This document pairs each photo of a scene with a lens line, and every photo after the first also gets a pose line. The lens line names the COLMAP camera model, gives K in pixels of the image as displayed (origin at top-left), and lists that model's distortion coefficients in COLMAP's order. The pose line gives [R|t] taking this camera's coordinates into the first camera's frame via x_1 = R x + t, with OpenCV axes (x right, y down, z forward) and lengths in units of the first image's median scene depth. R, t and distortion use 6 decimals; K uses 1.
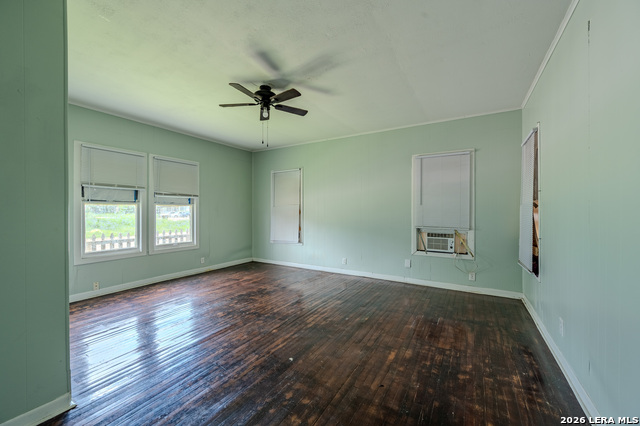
lens RADIAL K [[262.9, 0, 320.0], [0, 262.9, 213.0], [0, 0, 1]] dist [-0.000314, -0.000069]
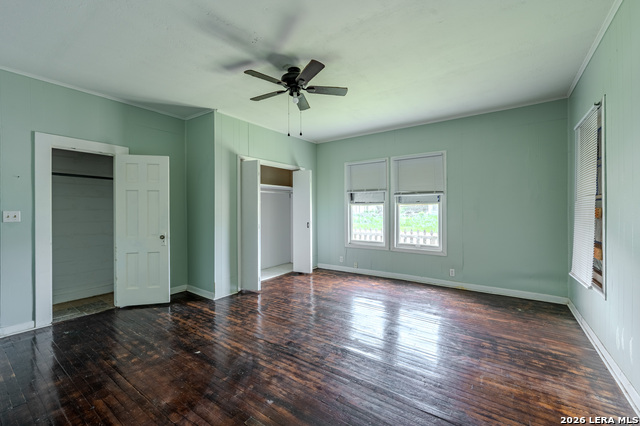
lens RADIAL K [[262.9, 0, 320.0], [0, 262.9, 213.0], [0, 0, 1]] dist [-0.000314, -0.000069]
pose [[-0.086192, 0.012596, -0.996199, 0.537989], [-0.001034, 0.999918, 0.012732, -0.011949], [0.996278, 0.002128, -0.086172, 0.948079]]
